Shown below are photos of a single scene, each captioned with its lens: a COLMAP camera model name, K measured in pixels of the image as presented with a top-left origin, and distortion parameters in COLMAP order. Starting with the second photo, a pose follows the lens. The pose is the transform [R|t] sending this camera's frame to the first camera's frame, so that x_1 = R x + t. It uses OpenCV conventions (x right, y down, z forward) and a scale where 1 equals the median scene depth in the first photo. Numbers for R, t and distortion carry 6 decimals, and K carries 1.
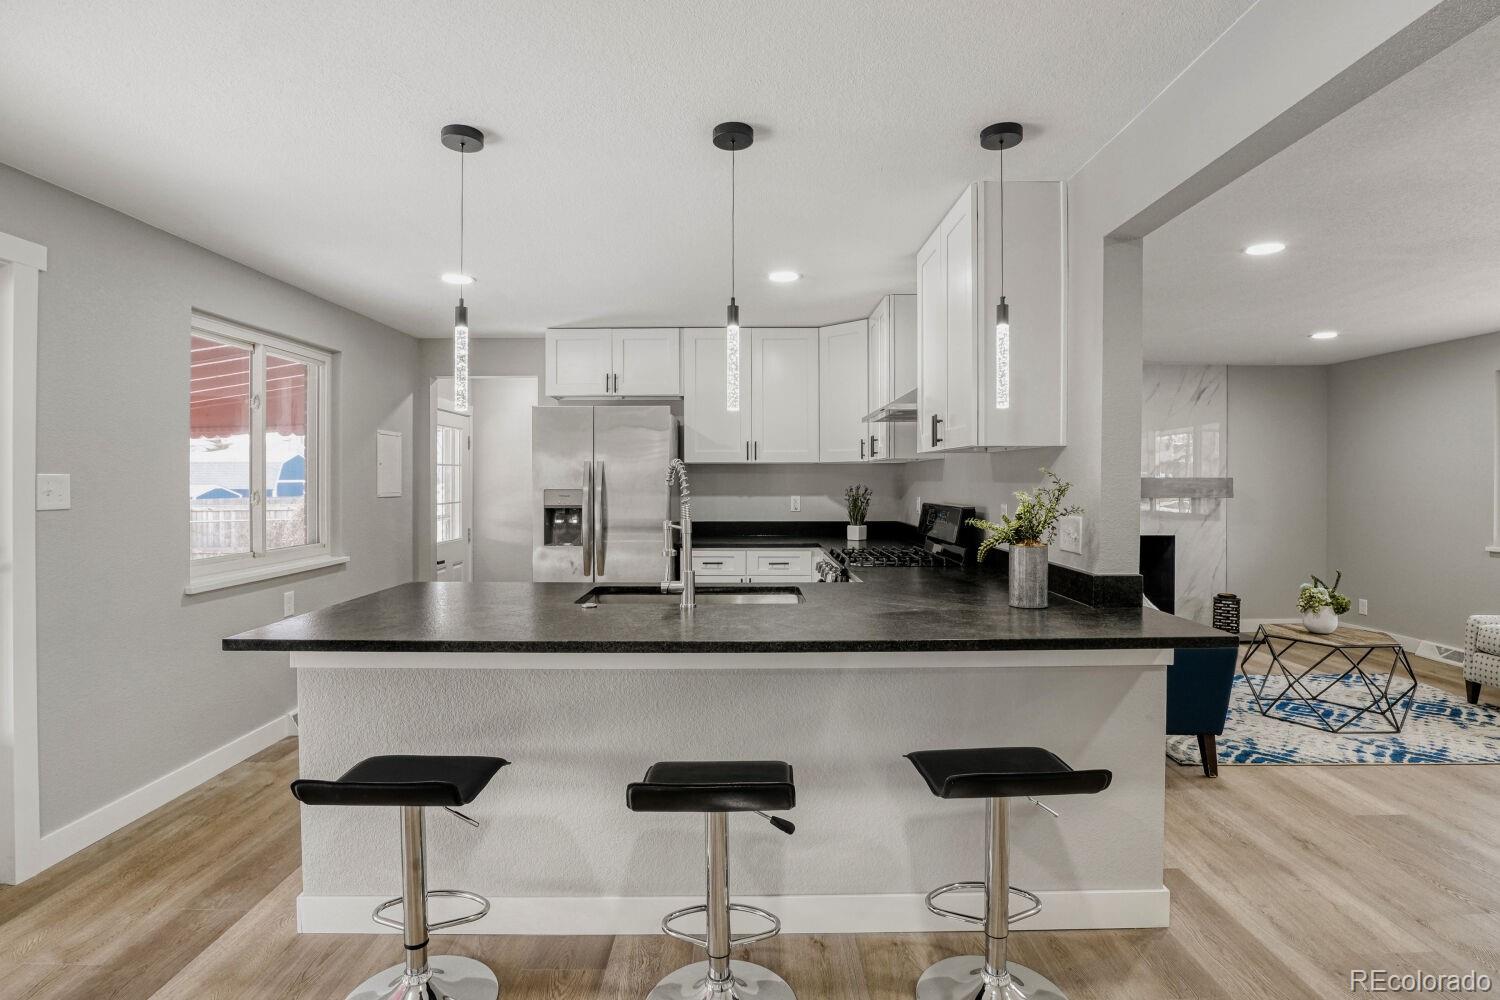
lens RADIAL K [[748.5, 0, 748.6], [0, 748.5, 486.7], [0, 0, 1]] dist [-0.044323, 0.008675]
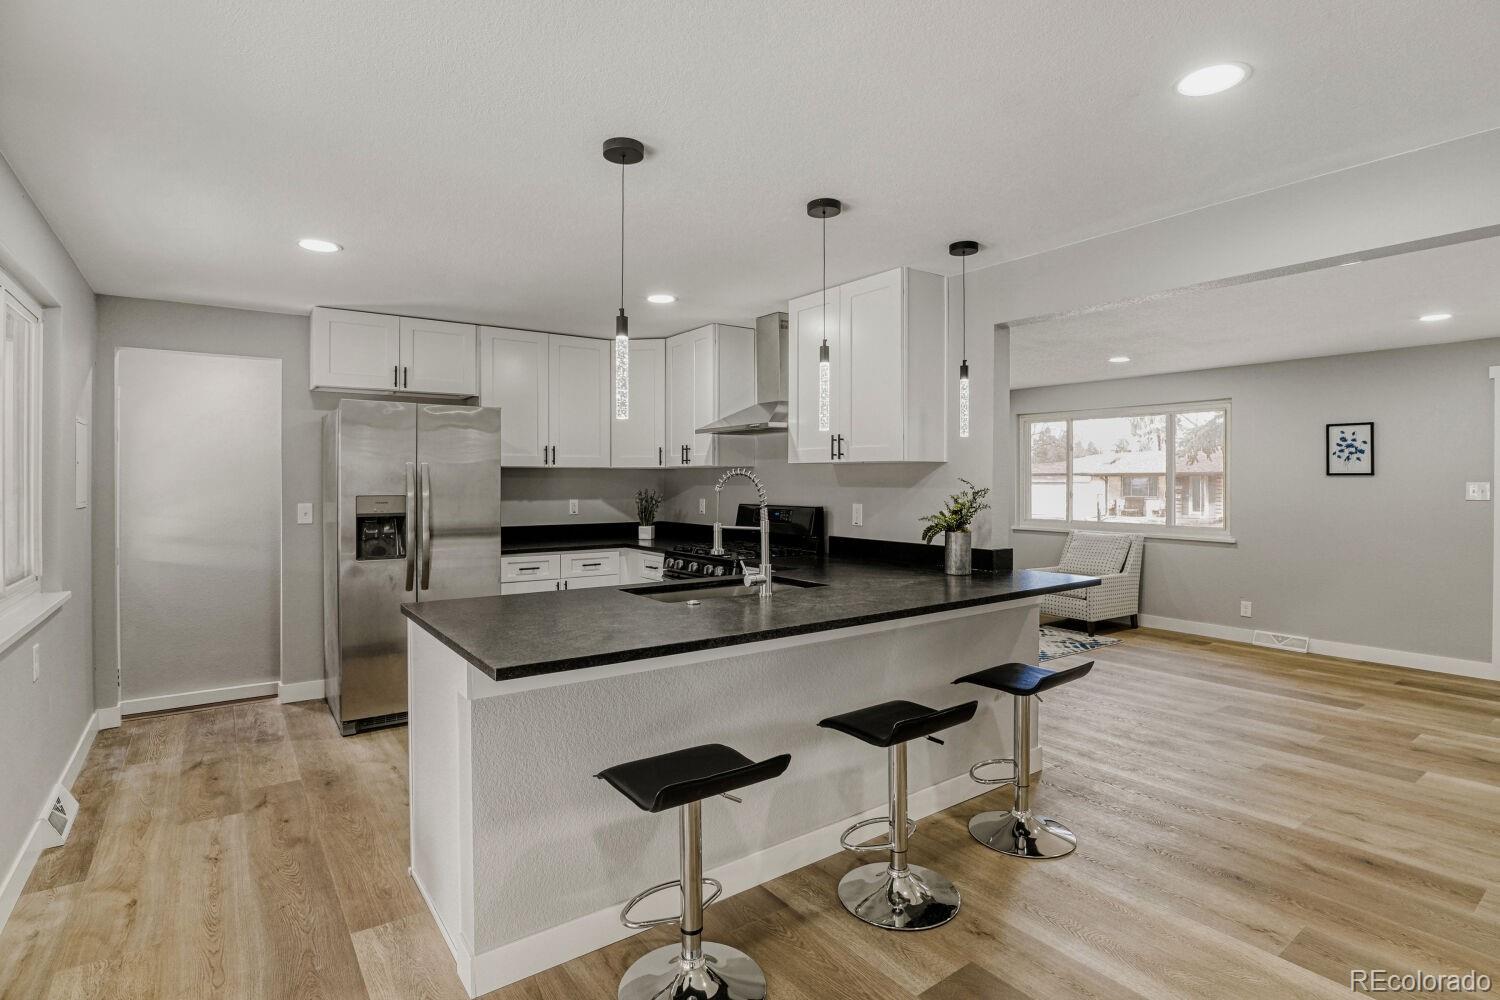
lens RADIAL K [[748.5, 0, 754.5], [0, 748.5, 485.4], [0, 0, 1]] dist [-0.044323, 0.008675]
pose [[0.806204, -0.001791, 0.591635, -0.556254], [0.004220, 0.999987, -0.002723, -0.004962], [-0.591623, 0.004692, 0.806201, 0.049774]]
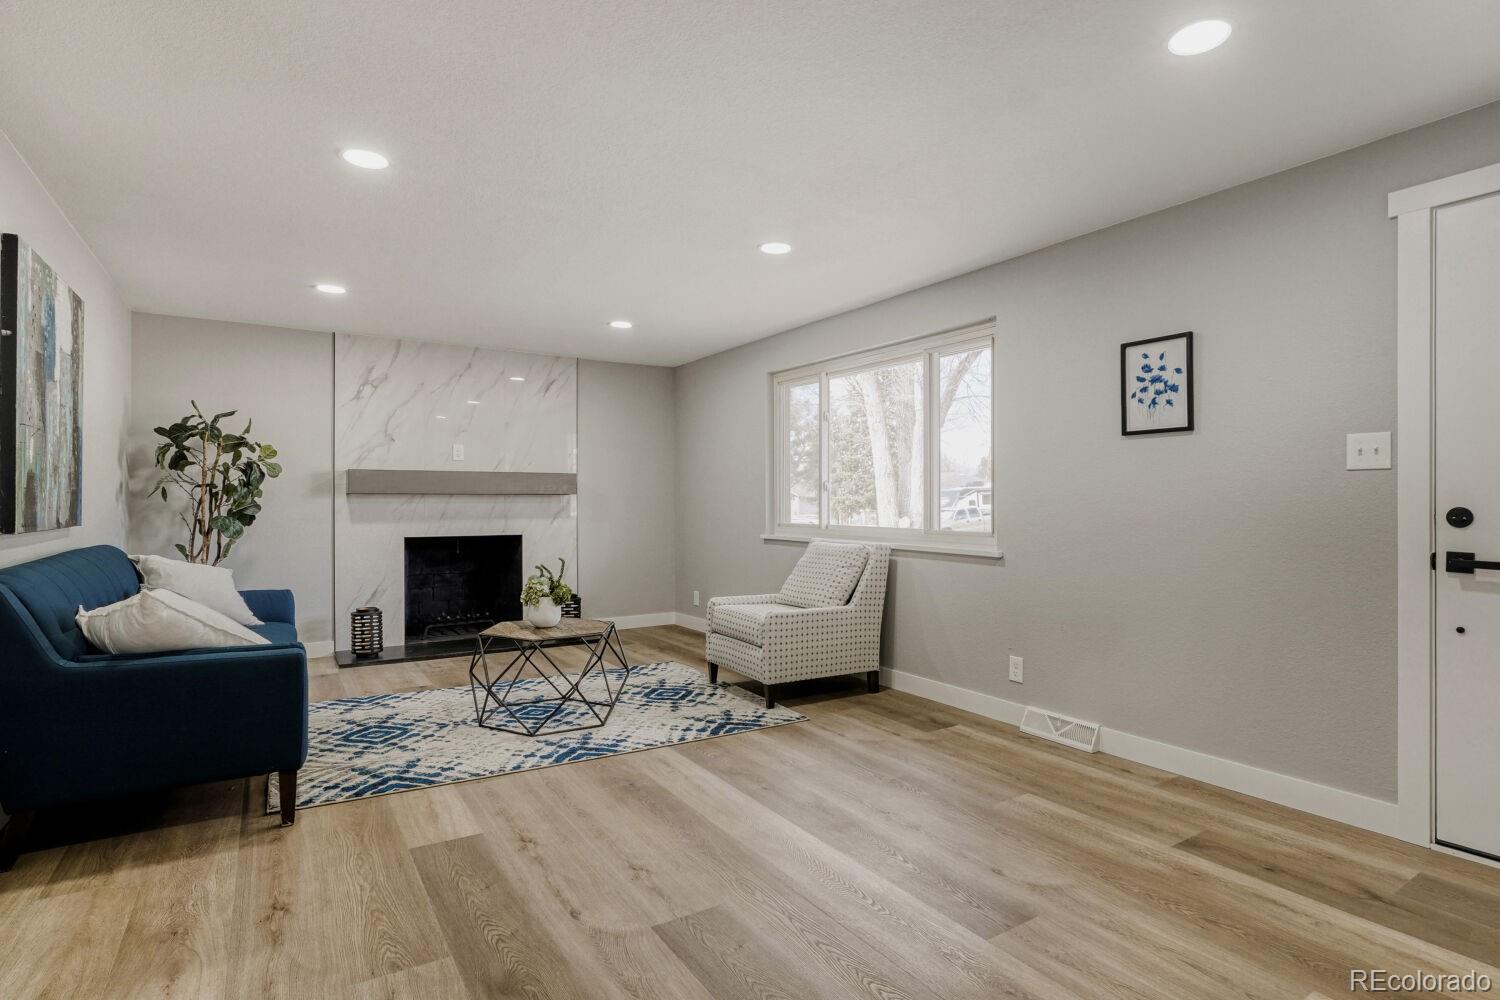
lens RADIAL K [[748.5, 0, 757.6], [0, 748.5, 508.1], [0, 0, 1]] dist [-0.044323, 0.008675]
pose [[0.839808, -0.004815, 0.542862, 0.603103], [0.005774, 0.999983, -0.000063, 0.063878], [-0.542853, 0.003187, 0.839822, 0.083055]]
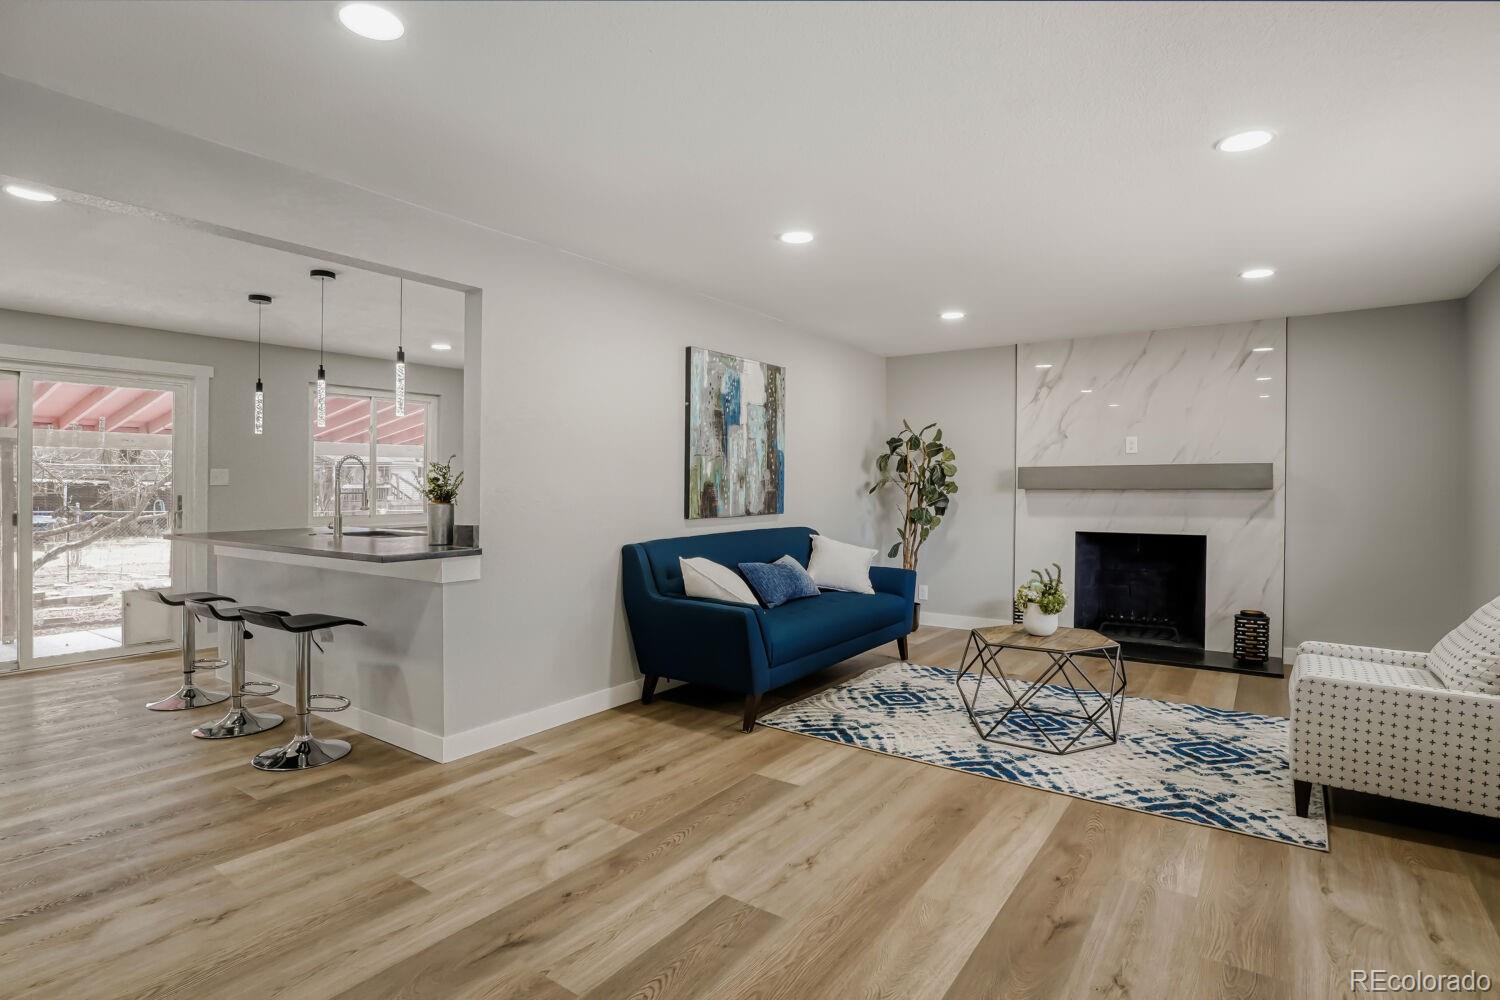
lens RADIAL K [[748.5, 0, 760.7], [0, 748.5, 501.8], [0, 0, 1]] dist [-0.044323, 0.008675]
pose [[0.817830, 0.008561, -0.575396, 1.230082], [-0.001358, 0.999915, 0.012947, 0.035762], [0.575458, -0.009807, 0.817772, 0.099789]]
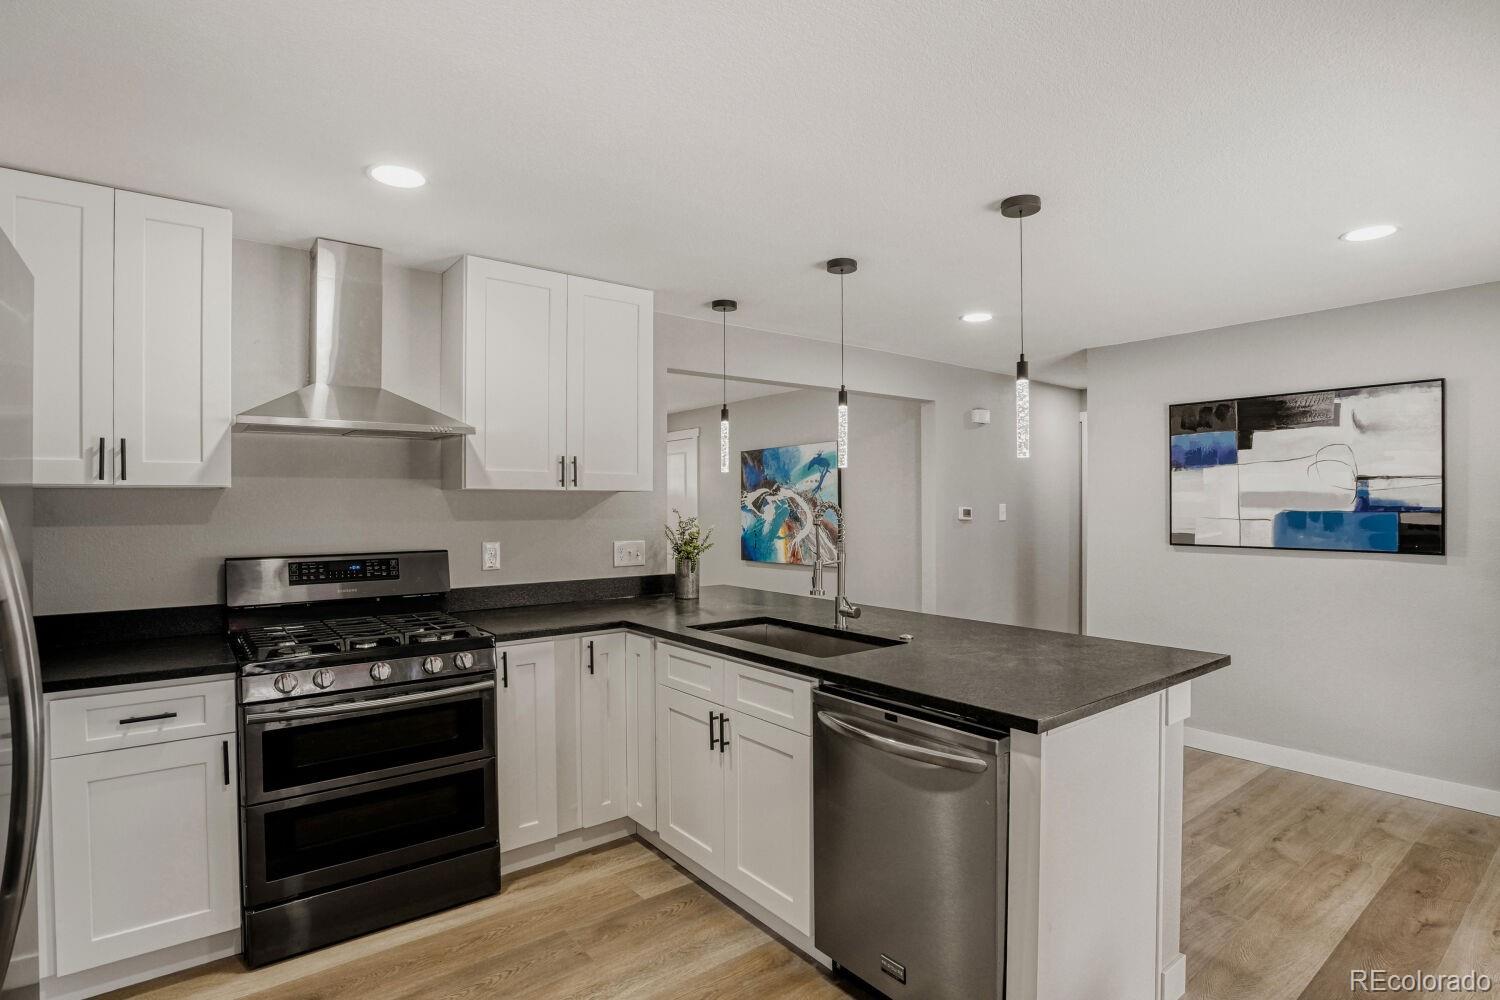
lens RADIAL K [[748.5, 0, 742.7], [0, 748.5, 526.6], [0, 0, 1]] dist [-0.044323, 0.008675]
pose [[-0.620846, -0.020870, 0.783654, -0.645245], [0.009831, 0.999360, 0.034404, -0.027772], [-0.783871, 0.029064, -0.620244, 1.305981]]
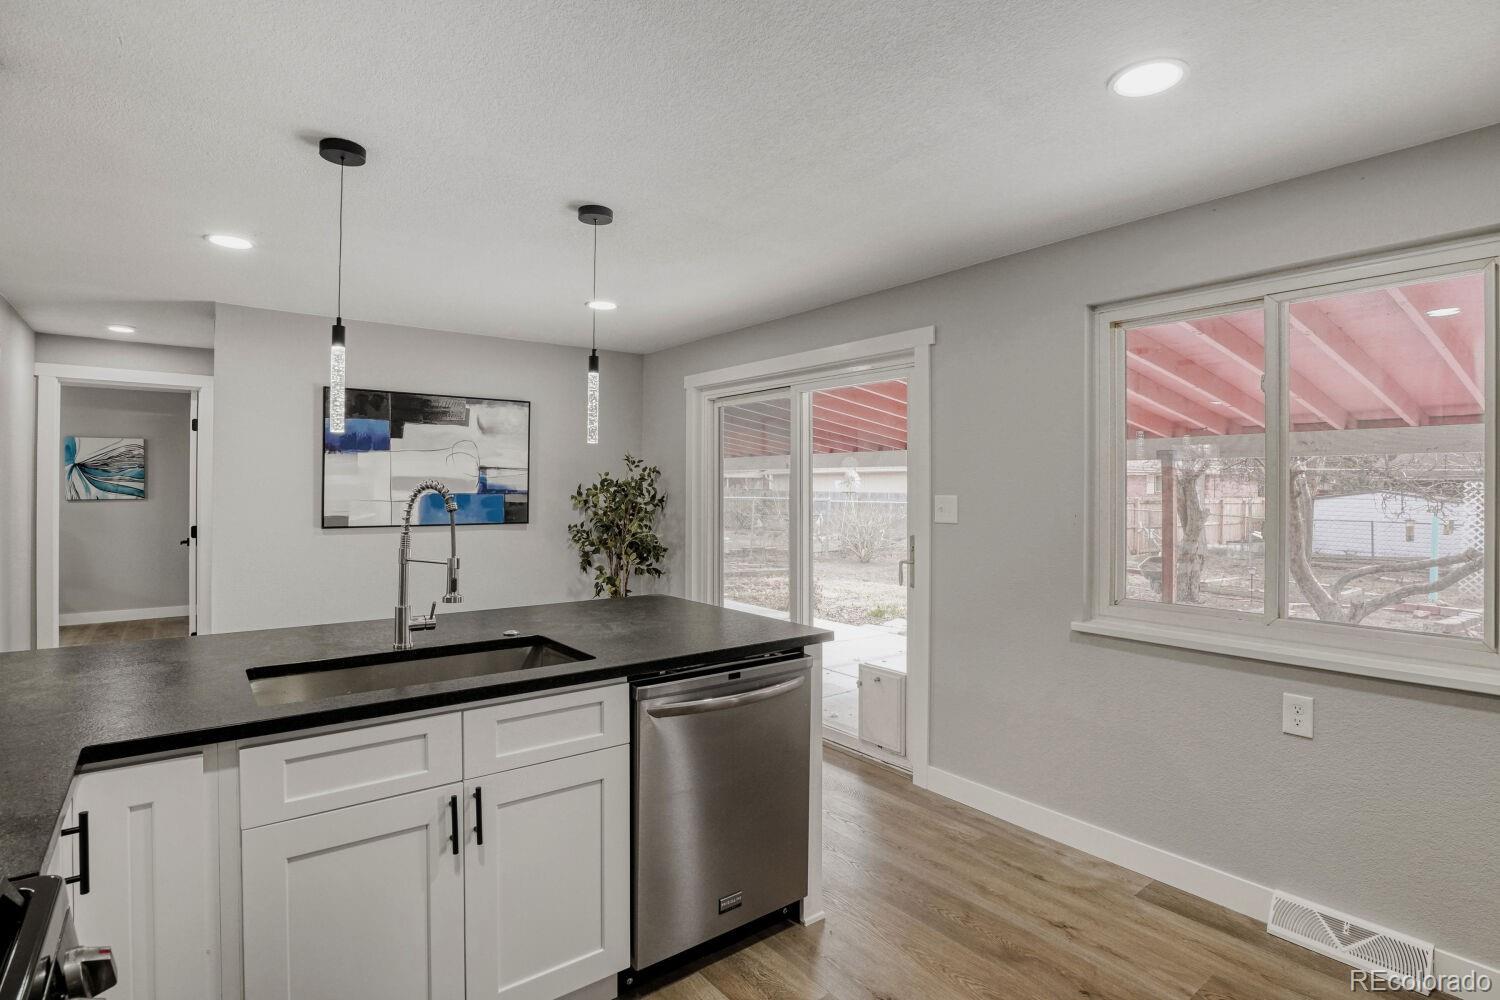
lens RADIAL K [[748.5, 0, 762.7], [0, 748.5, 489.3], [0, 0, 1]] dist [-0.044323, 0.008675]
pose [[-0.781612, -0.002779, -0.623758, 0.093134], [-0.009096, 0.999935, 0.006943, -0.026988], [0.623698, 0.011100, -0.781586, 1.382608]]
